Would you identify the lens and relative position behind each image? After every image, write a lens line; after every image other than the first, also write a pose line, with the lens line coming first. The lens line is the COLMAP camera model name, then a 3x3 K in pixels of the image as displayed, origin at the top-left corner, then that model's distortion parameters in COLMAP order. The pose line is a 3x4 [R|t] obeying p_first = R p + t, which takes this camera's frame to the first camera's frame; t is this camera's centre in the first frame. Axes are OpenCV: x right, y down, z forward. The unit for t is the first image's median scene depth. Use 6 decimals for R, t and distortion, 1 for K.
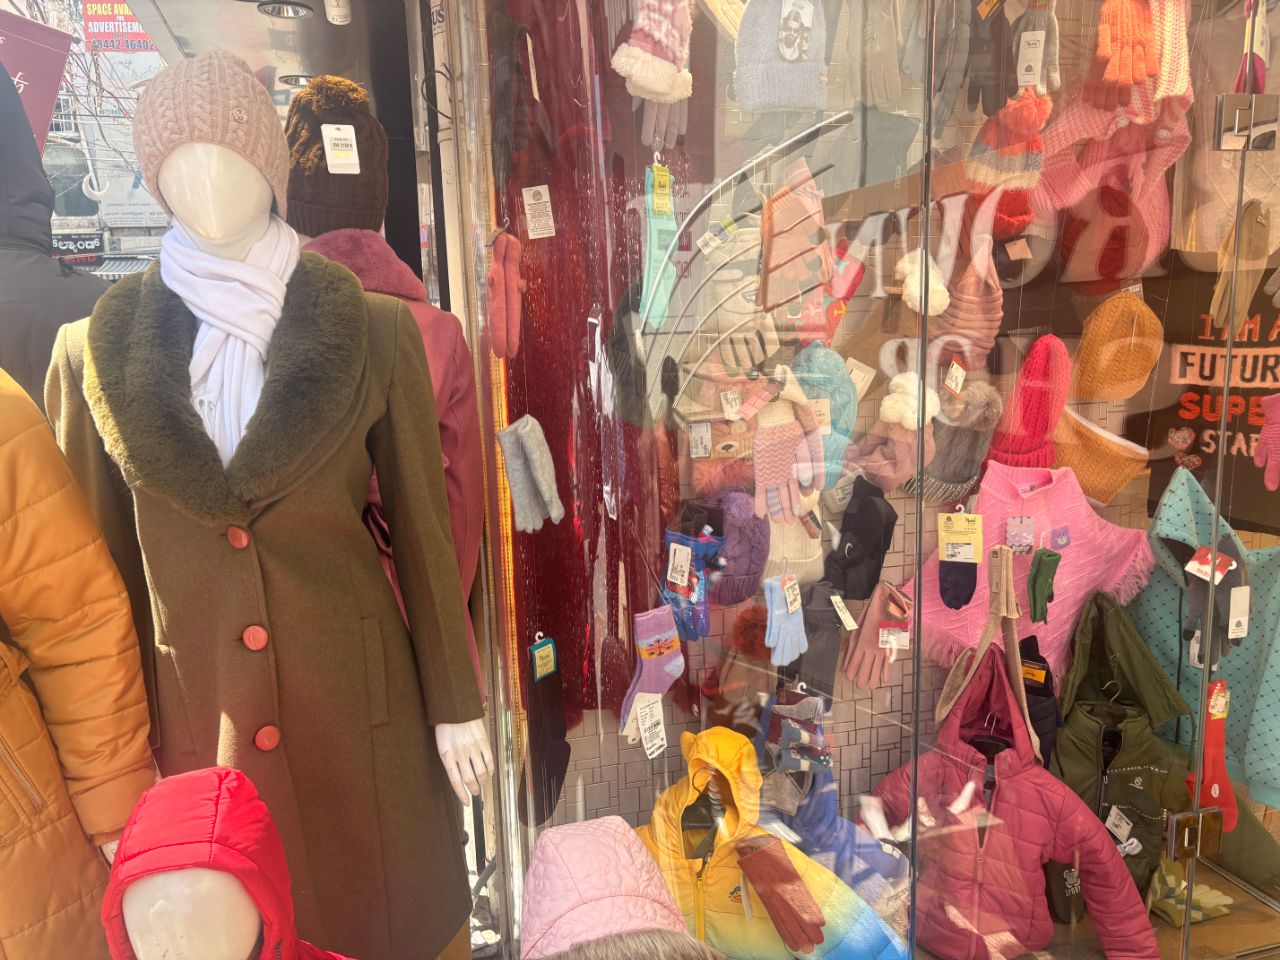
lens RADIAL K [[978.6, 0, 639.6], [0, 978.6, 478.8], [0, 0, 1]] dist [0.029279, -0.010339]
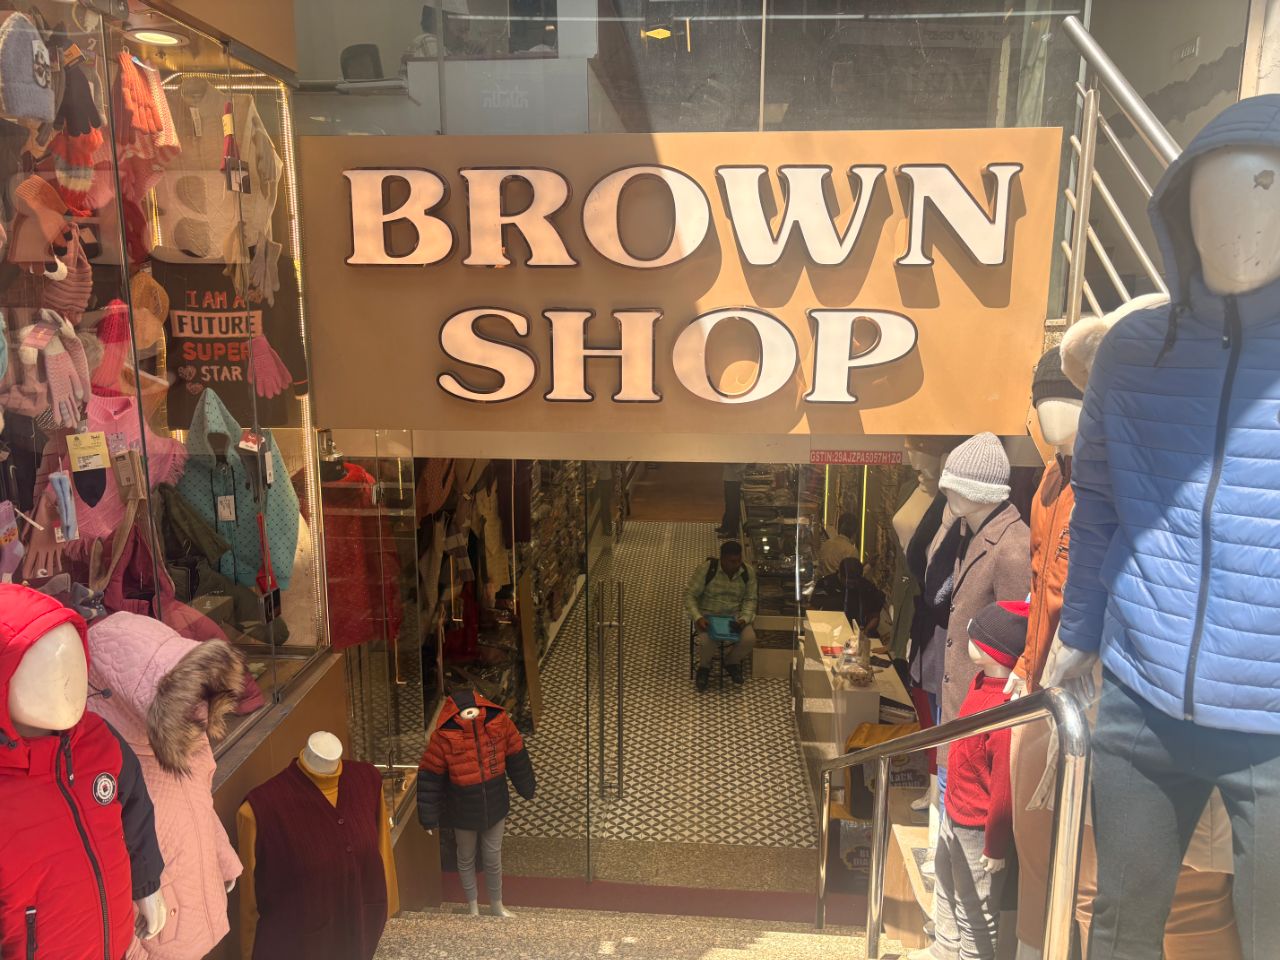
lens RADIAL K [[978.6, 0, 639.7], [0, 978.6, 482.5], [0, 0, 1]] dist [0.029279, -0.010339]
pose [[0.322643, -0.142832, 0.935682, -0.692135], [0.140137, 0.984863, 0.102017, 0.070437], [-0.936089, 0.098208, 0.337775, -0.143680]]
